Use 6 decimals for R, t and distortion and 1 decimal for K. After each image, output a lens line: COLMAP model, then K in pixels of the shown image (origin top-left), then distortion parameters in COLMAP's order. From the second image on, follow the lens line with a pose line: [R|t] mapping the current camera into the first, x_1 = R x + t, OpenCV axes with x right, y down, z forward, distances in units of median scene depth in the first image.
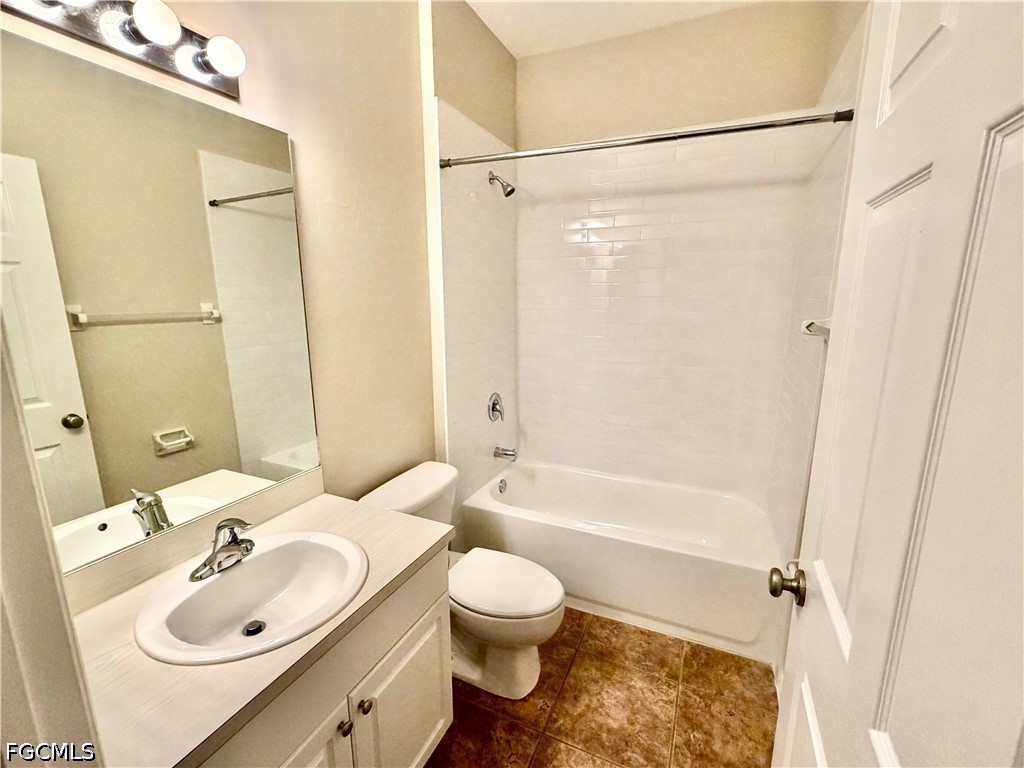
lens RADIAL K [[449.8, 0, 518.9], [0, 449.8, 385.8], [0, 0, 1]] dist [-0.002117, 0.001775]
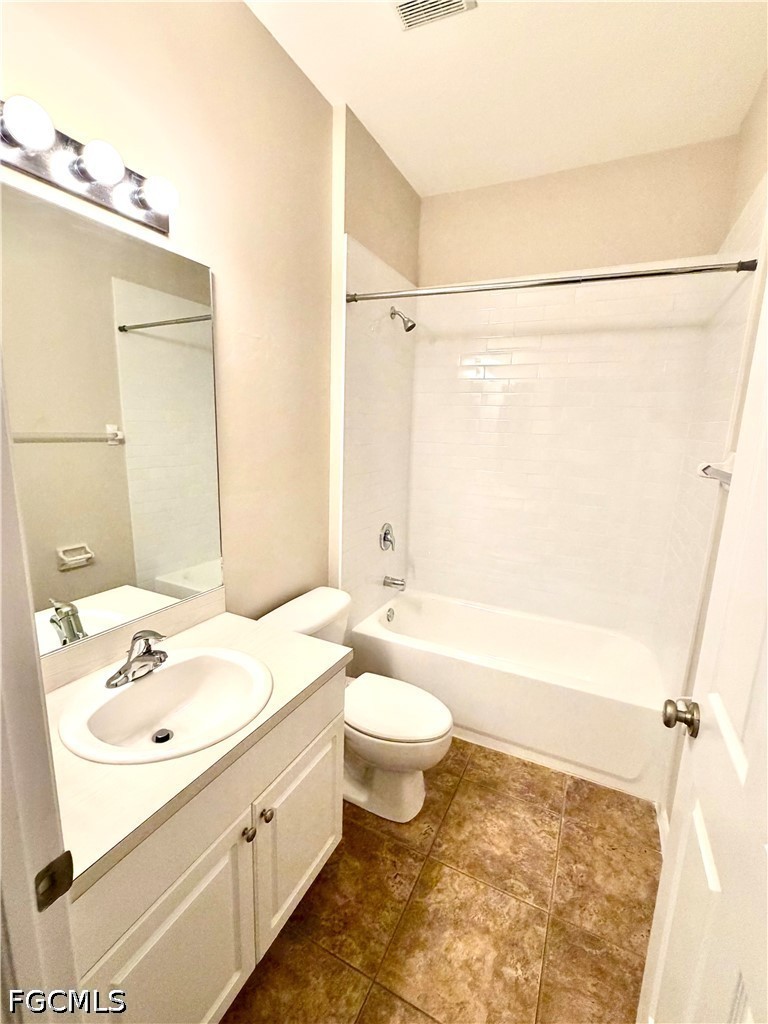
lens RADIAL K [[449.8, 0, 391.4], [0, 449.8, 513.6], [0, 0, 1]] dist [-0.002117, 0.001775]
pose [[0.999010, 0.040075, -0.019291, -0.026580], [-0.040260, 0.999146, -0.009329, 0.004059], [0.018901, 0.010097, 0.999770, -0.020957]]
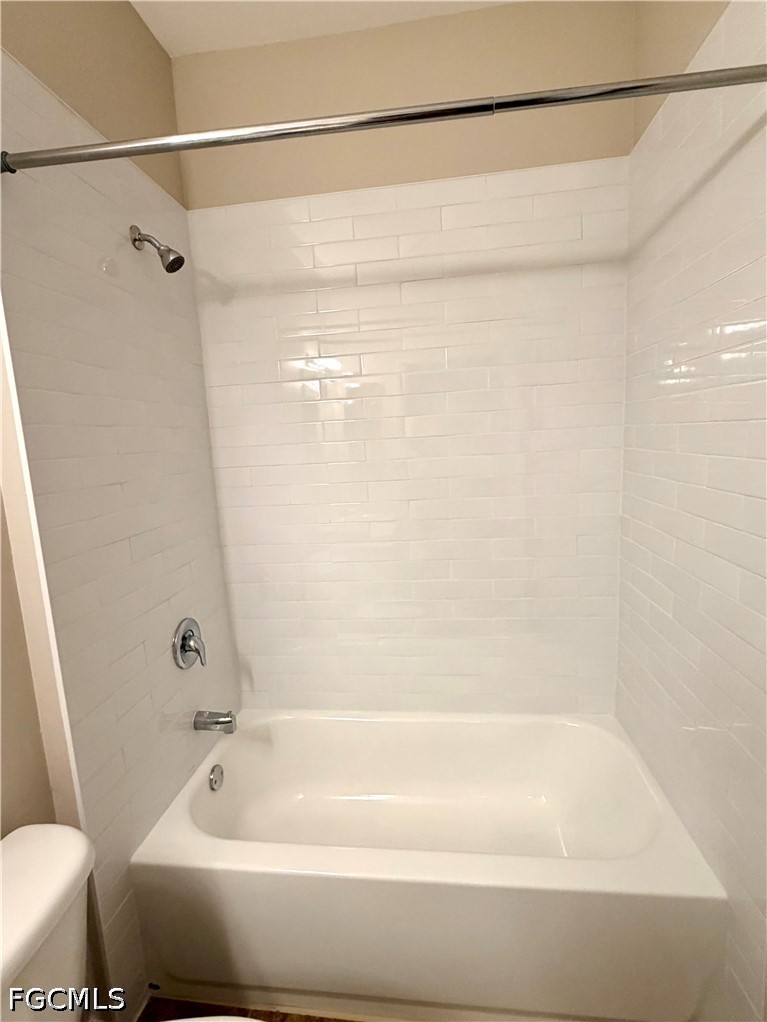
lens RADIAL K [[448.9, 0, 390.3], [0, 448.9, 509.2], [0, 0, 1]] dist [-0.002117, 0.001775]
pose [[0.949011, -0.092694, 0.301306, 0.038811], [0.116258, 0.991332, -0.061200, -0.061565], [-0.293021, 0.093108, 0.951562, 0.418666]]
